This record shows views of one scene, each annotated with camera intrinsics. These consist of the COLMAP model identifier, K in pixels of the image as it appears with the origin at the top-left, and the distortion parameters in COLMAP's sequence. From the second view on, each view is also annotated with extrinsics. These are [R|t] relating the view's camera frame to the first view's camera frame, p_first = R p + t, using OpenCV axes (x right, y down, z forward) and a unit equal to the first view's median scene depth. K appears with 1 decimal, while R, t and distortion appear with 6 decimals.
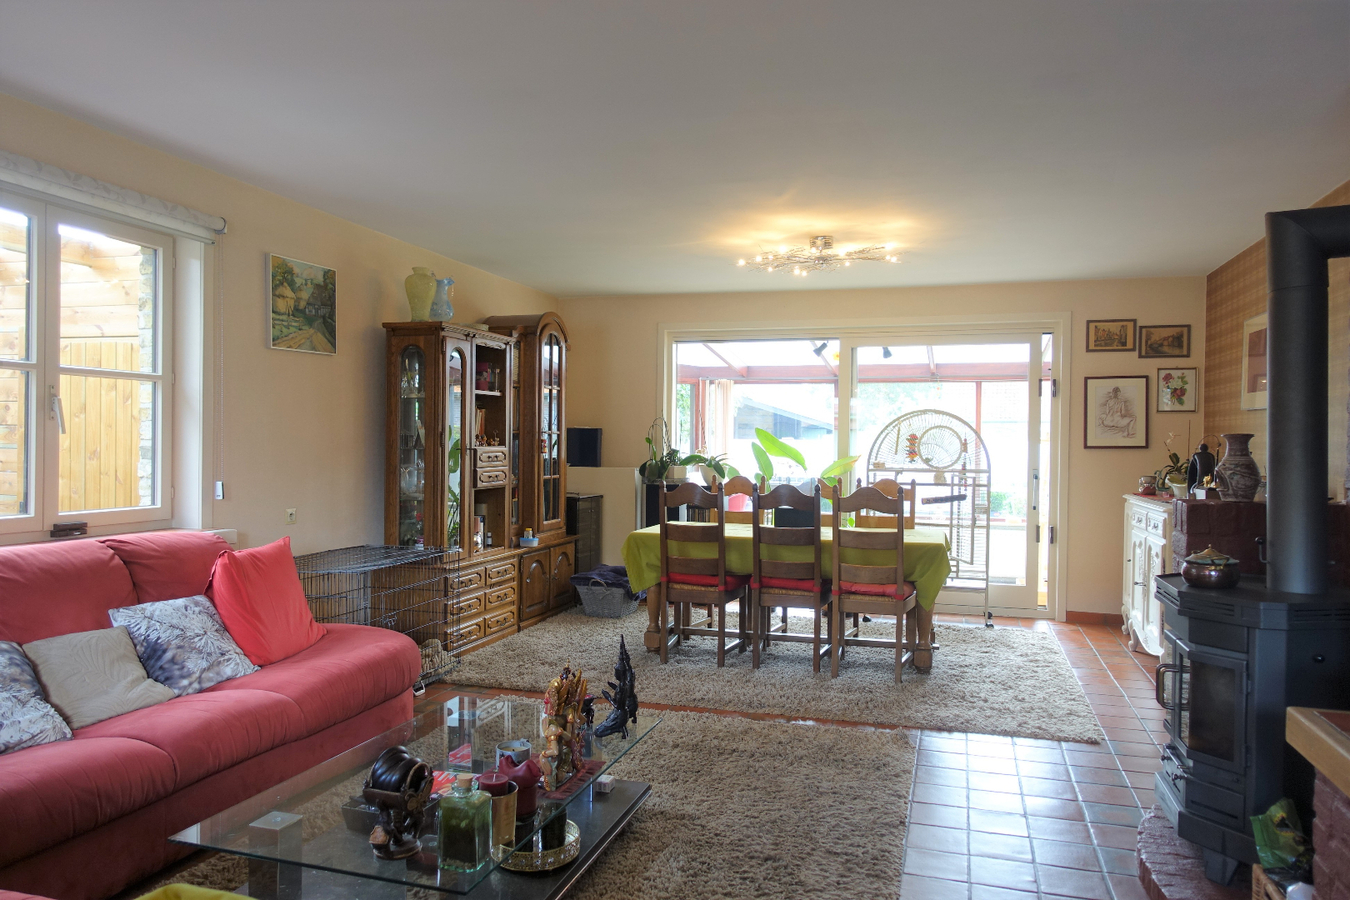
lens RADIAL K [[939.3, 0, 674.7], [0, 939.3, 447.7], [0, 0, 1]] dist [0.007568, 0.000838]
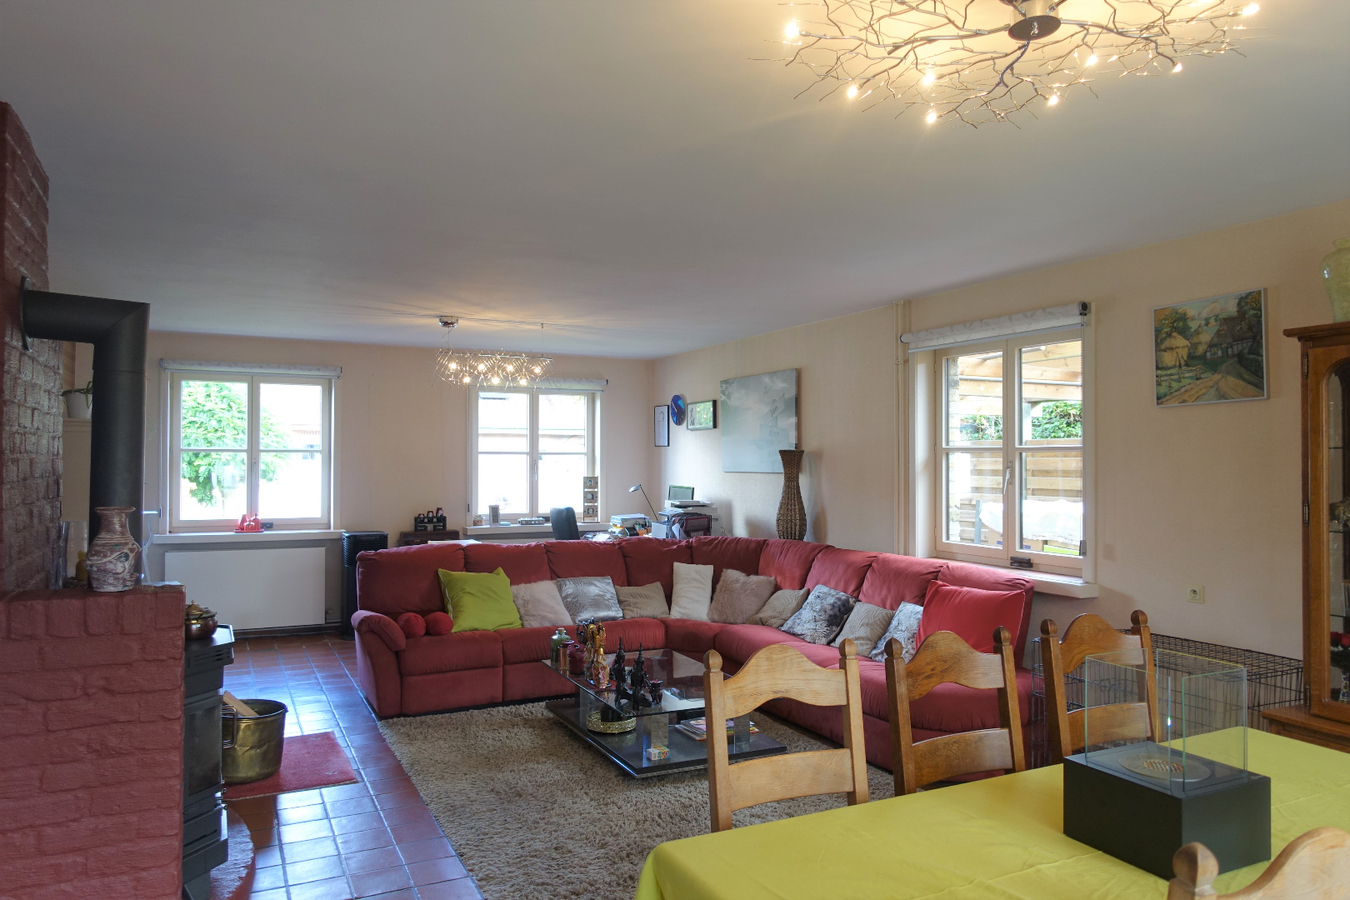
lens RADIAL K [[939.3, 0, 674.1], [0, 939.3, 452.1], [0, 0, 1]] dist [0.007568, 0.000838]
pose [[-0.721311, -0.023241, -0.692221, 0.547271], [-0.019003, 0.999725, -0.013763, -0.037777], [0.692350, 0.003227, -0.721554, 1.296346]]
